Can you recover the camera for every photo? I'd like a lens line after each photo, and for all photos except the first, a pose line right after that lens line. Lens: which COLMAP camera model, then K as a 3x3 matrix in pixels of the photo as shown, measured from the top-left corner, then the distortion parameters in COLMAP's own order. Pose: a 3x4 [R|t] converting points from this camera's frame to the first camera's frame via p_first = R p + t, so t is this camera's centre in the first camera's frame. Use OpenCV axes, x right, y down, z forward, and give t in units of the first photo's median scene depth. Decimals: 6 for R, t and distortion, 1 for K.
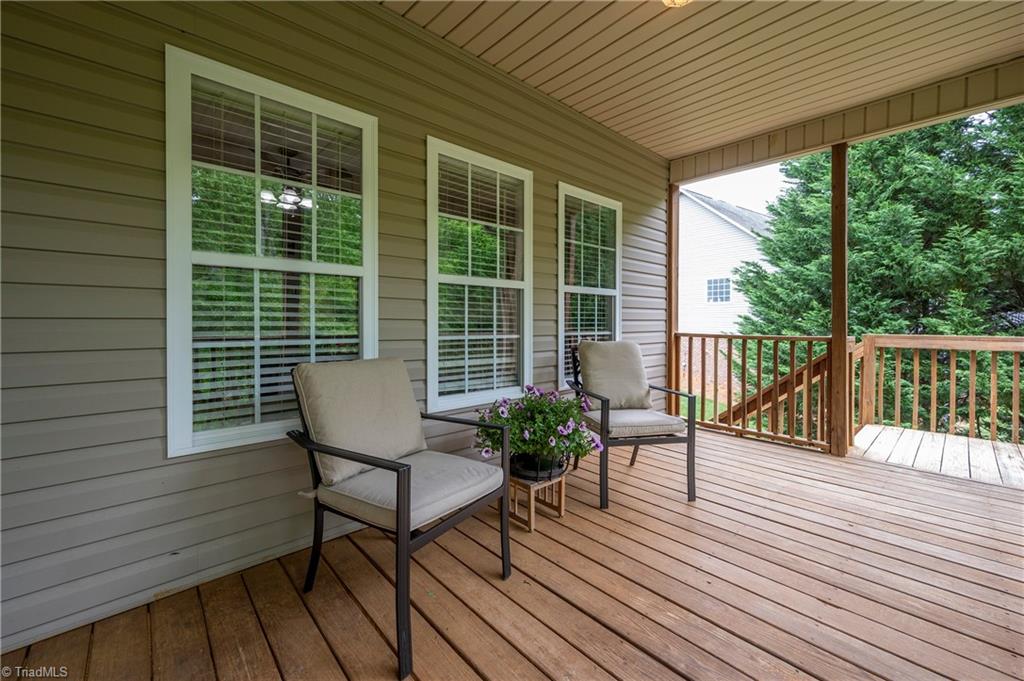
lens RADIAL K [[403.9, 0, 475.9], [0, 403.9, 318.1], [0, 0, 1]] dist [0.002339, 0.000572]
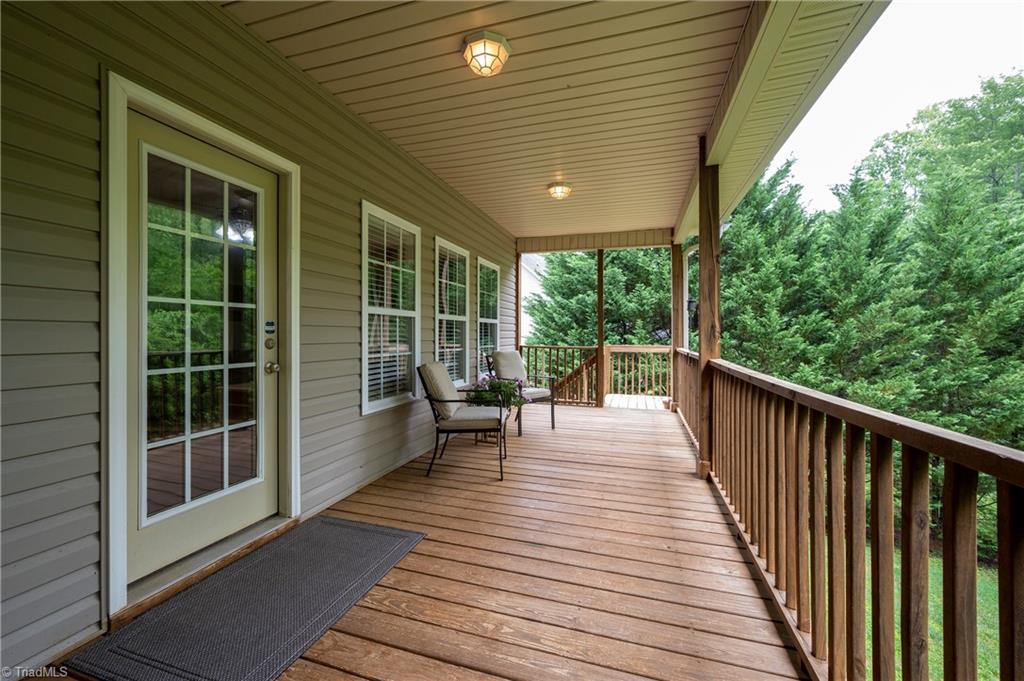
lens RADIAL K [[403.3, 0, 512.0], [0, 403.3, 340.5], [0, 0, 1]] dist [0.001254, 0.000241]
pose [[0.844255, -0.021715, 0.535501, -0.317638], [0.020256, 0.999758, 0.008605, -0.002771], [-0.535558, 0.003582, 0.844491, -0.260836]]
